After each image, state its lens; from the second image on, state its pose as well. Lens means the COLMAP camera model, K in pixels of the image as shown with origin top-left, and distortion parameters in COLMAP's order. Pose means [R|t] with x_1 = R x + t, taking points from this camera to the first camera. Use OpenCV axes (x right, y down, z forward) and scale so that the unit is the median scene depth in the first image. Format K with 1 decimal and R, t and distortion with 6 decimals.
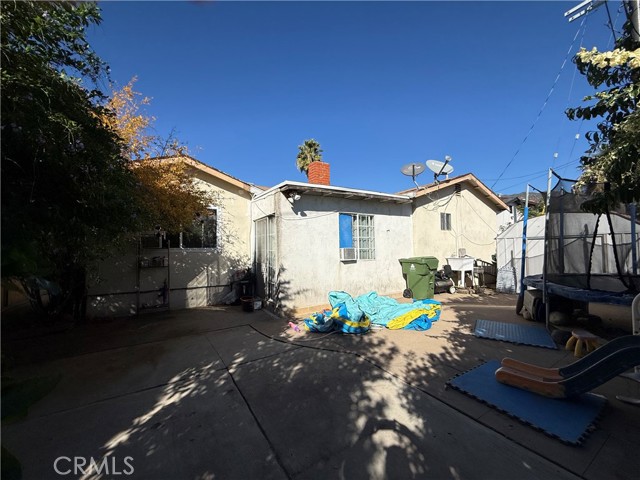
lens RADIAL K [[285.5, 0, 319.6], [0, 285.5, 241.2], [0, 0, 1]] dist [0.001399, -0.000005]
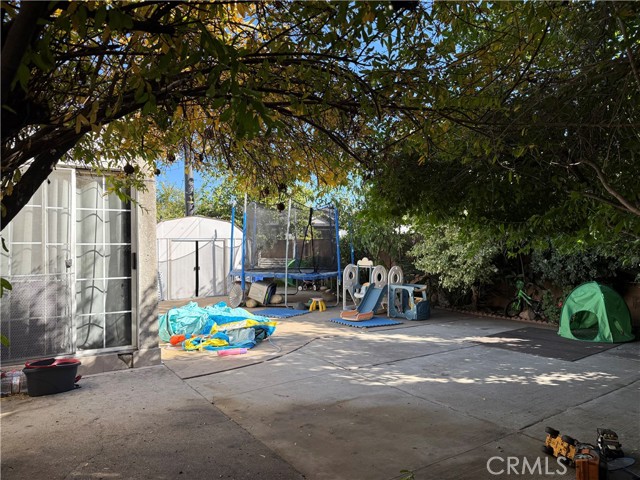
lens RADIAL K [[453.9, 0, 319.8], [0, 453.9, 241.2], [0, 0, 1]] dist [-0.028222, -0.006713]
pose [[-0.075415, 0.020292, 0.996946, -1.583902], [-0.011117, 0.999714, -0.021189, 0.035722], [-0.997090, -0.012681, -0.075167, 1.041031]]
